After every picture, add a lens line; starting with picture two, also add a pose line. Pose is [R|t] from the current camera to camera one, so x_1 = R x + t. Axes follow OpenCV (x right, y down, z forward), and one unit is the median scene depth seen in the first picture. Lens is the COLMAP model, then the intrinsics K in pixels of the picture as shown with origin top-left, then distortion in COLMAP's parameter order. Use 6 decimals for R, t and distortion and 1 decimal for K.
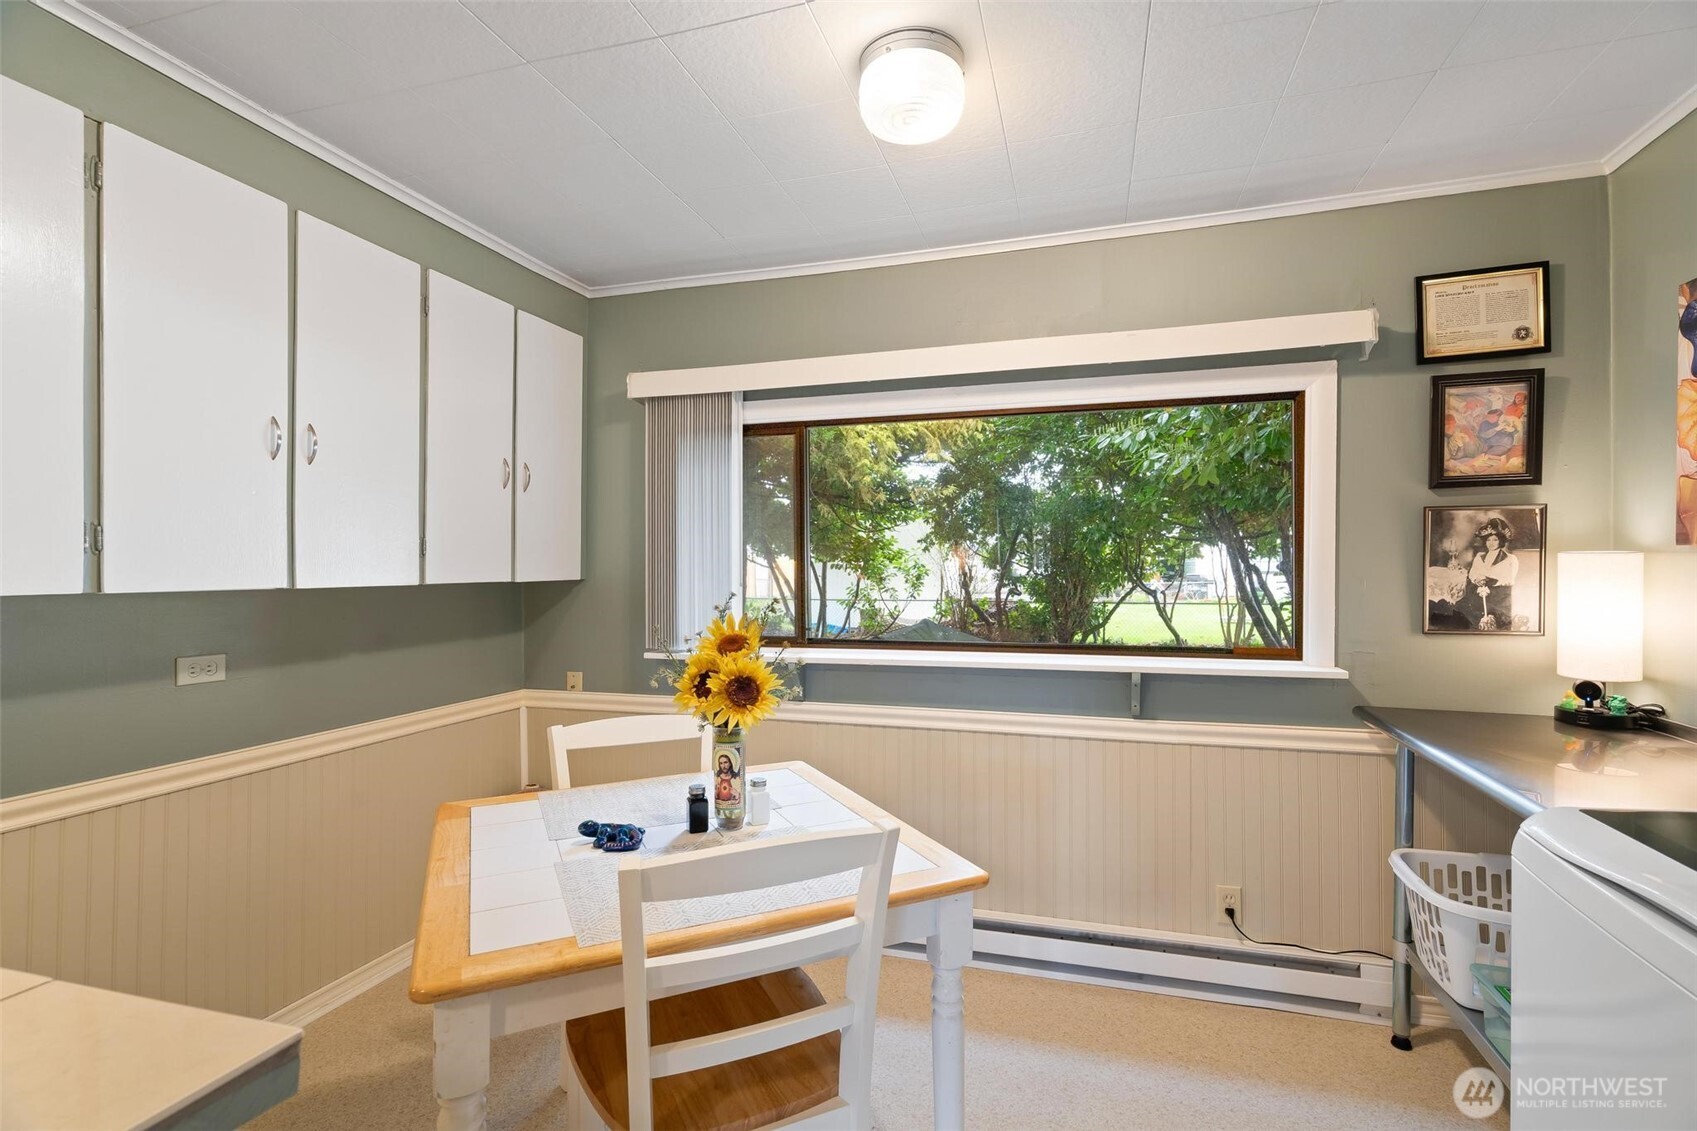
lens RADIAL K [[789.1, 0, 854.2], [0, 789.1, 566.1], [0, 0, 1]] dist [-0.005359, 0.001827]
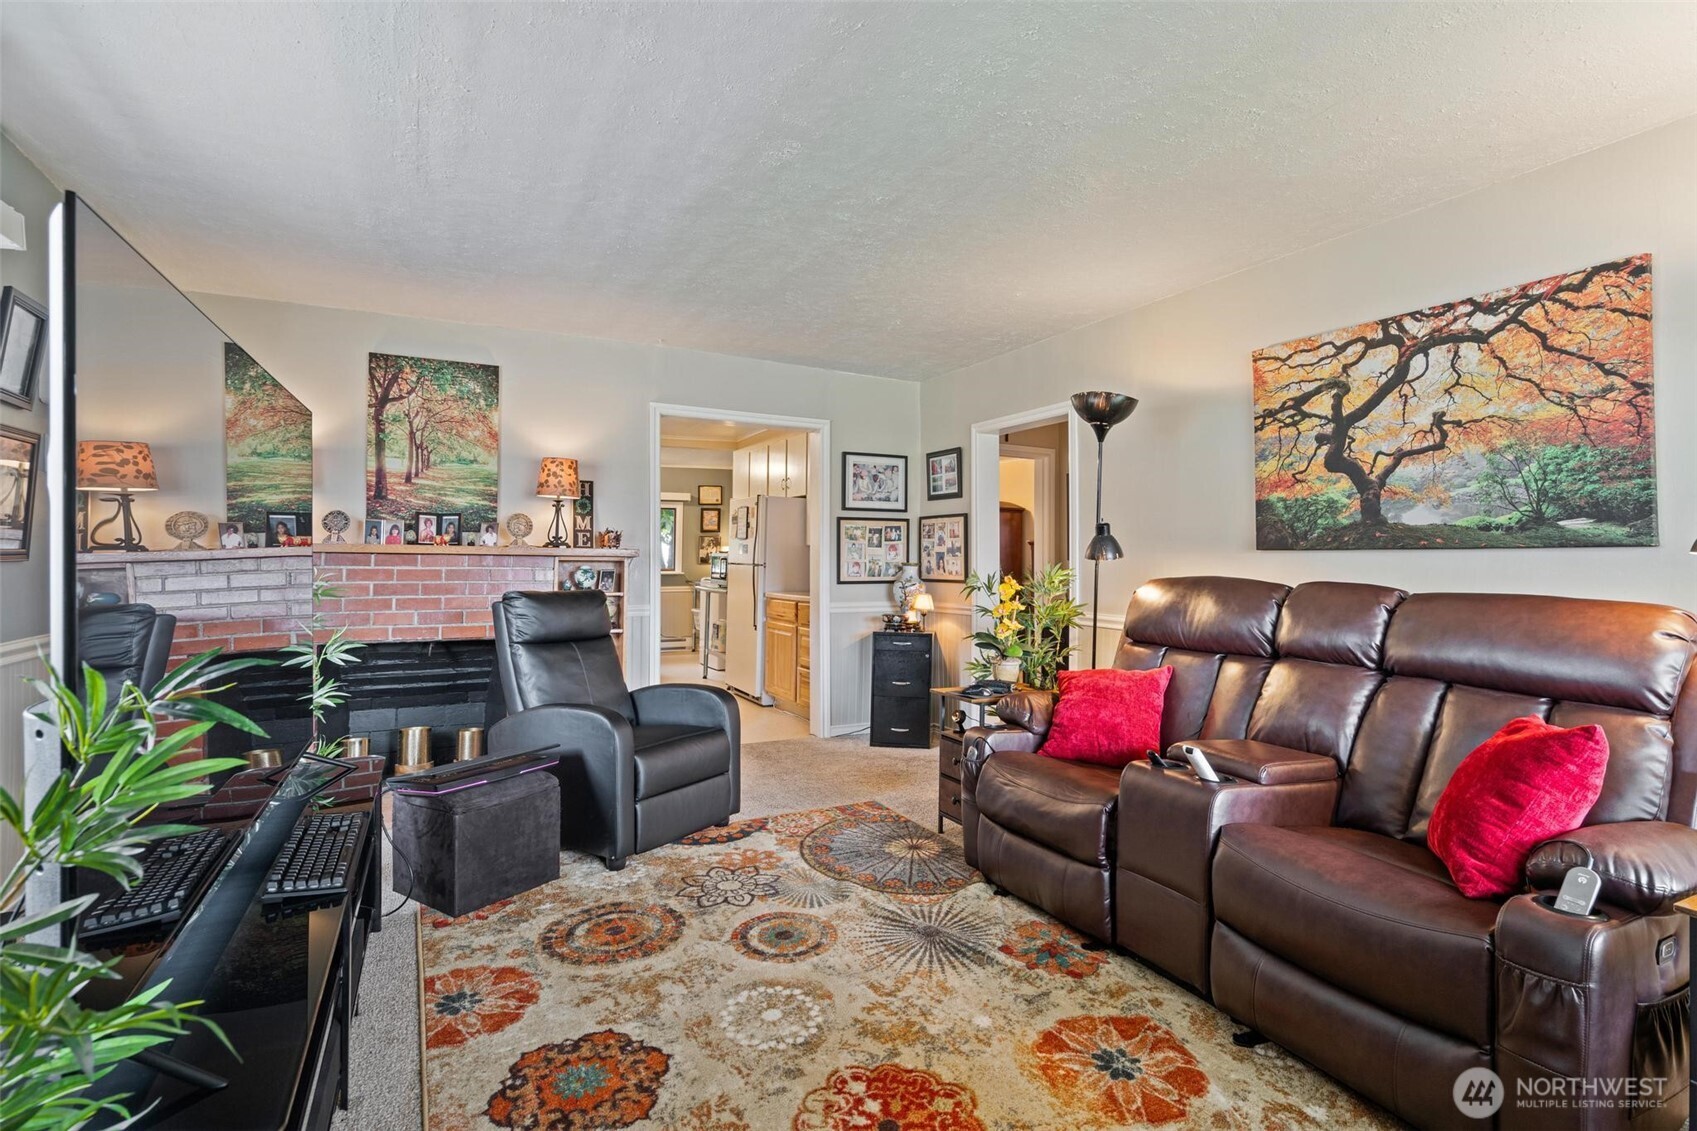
lens RADIAL K [[789.1, 0, 850.6], [0, 789.1, 541.0], [0, 0, 1]] dist [-0.005359, 0.001827]
pose [[0.721454, 0.020016, 0.692173, -1.817942], [-0.008496, 0.999763, -0.020055, 0.036904], [-0.692410, 0.008588, 0.721453, -2.923017]]
